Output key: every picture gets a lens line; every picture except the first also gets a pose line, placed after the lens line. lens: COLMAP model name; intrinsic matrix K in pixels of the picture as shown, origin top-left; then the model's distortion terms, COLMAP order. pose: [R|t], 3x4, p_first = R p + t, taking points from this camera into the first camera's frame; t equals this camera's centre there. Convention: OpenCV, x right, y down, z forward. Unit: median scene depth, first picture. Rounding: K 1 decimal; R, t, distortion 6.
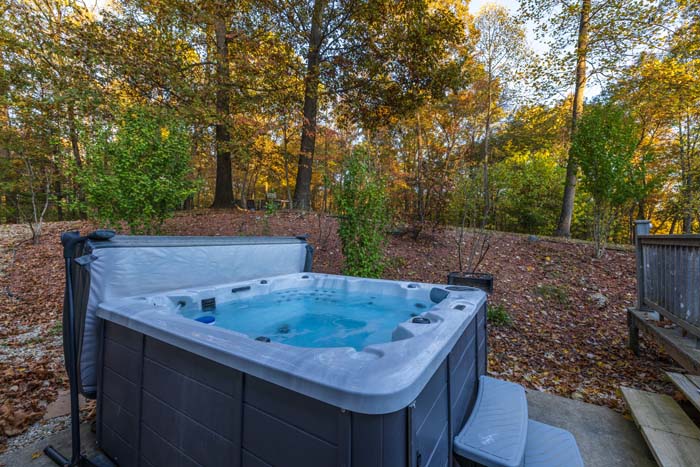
lens RADIAL K [[292.3, 0, 350.0], [0, 292.3, 233.5], [0, 0, 1]] dist [0.001013, 0.000479]
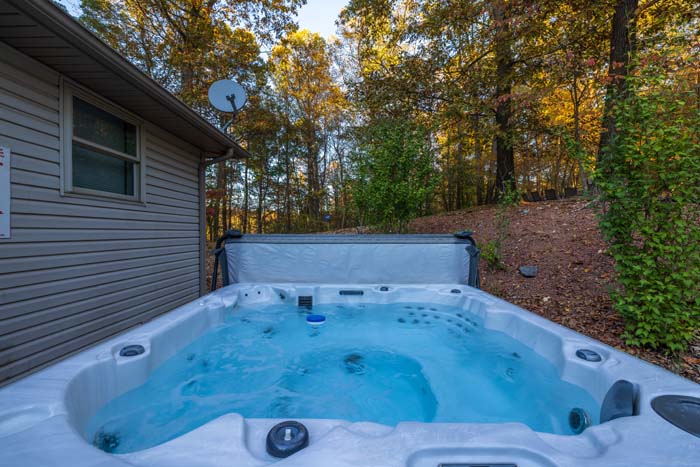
lens RADIAL K [[292.3, 0, 350.0], [0, 292.3, 233.5], [0, 0, 1]] dist [0.001013, 0.000479]
pose [[0.531752, -0.004650, -0.846887, 0.380332], [0.011744, 0.999929, 0.001884, 0.005624], [0.846819, -0.010948, 0.531769, 0.502521]]
